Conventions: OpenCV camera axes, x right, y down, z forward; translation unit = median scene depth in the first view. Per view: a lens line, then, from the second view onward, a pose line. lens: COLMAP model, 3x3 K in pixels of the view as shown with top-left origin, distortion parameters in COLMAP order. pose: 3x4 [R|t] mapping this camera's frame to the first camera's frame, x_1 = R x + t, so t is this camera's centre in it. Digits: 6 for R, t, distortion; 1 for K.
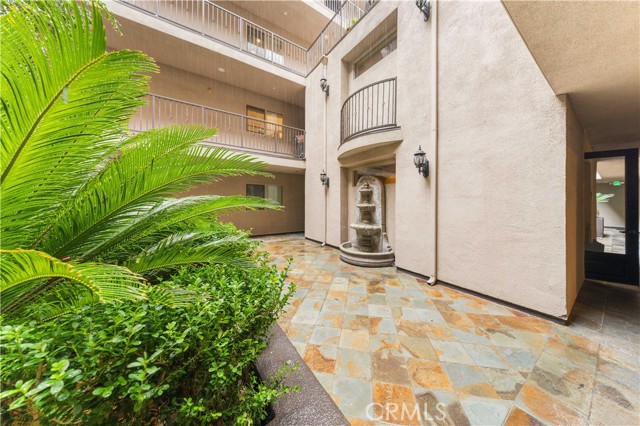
lens RADIAL K [[199.8, 0, 318.5], [0, 199.8, 201.5], [0, 0, 1]] dist [0.000239, 0.000040]
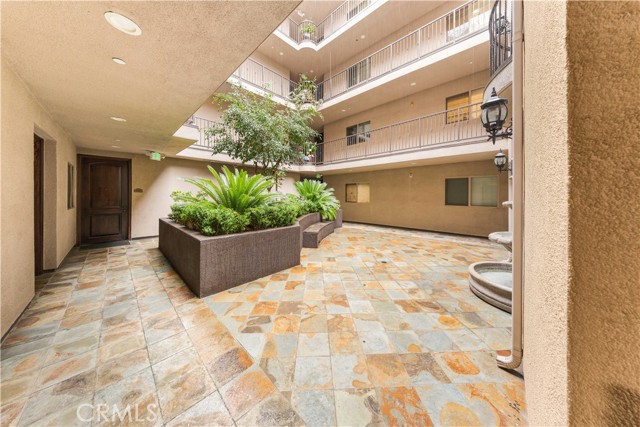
lens RADIAL K [[184.5, 0, 321.8], [0, 184.5, 197.3], [0, 0, 1]] dist [0.000077, -0.000002]
pose [[0.236097, -0.000501, -0.971729, 0.868430], [-0.000522, 1.000000, -0.000642, 0.009022], [0.971729, 0.000659, 0.236097, 0.454311]]
